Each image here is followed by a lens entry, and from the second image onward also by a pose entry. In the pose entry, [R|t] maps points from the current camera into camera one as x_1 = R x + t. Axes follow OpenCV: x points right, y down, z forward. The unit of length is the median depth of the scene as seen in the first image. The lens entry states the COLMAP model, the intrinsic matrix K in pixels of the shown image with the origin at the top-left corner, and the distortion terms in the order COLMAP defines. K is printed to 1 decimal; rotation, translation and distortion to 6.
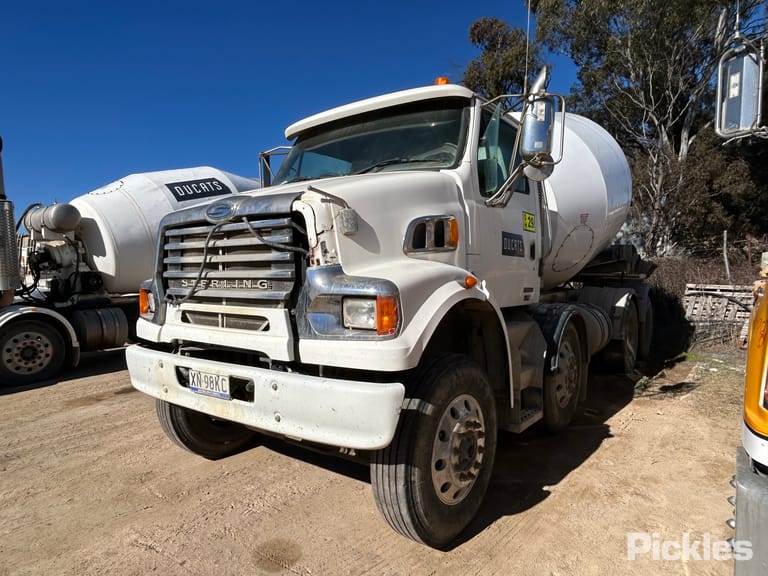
lens RADIAL K [[477.1, 0, 384.0], [0, 477.1, 288.0], [0, 0, 1]] dist [0.001981, -0.000135]
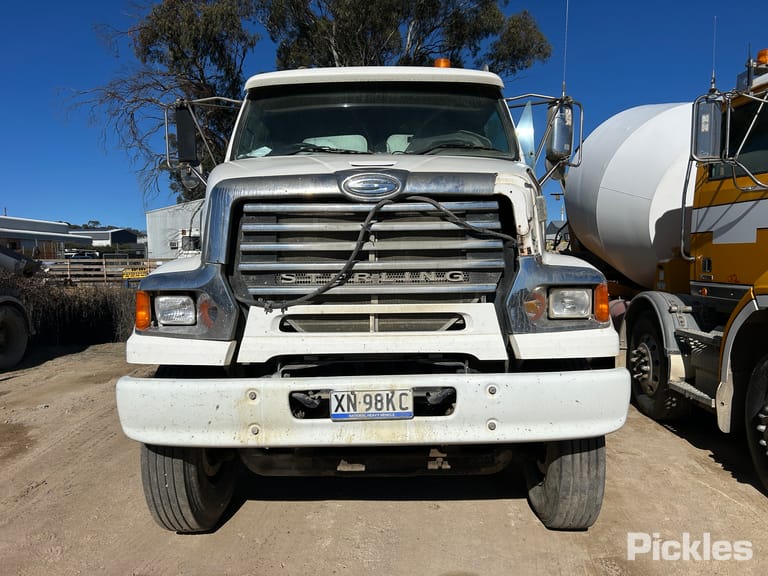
lens RADIAL K [[560.5, 0, 385.2], [0, 560.5, 292.4], [0, 0, 1]] dist [0.086724, -0.121703]
pose [[0.808962, -0.027574, 0.587214, -0.921605], [0.026989, 0.999588, 0.009758, 0.007805], [-0.587241, 0.007955, 0.809373, 0.243461]]
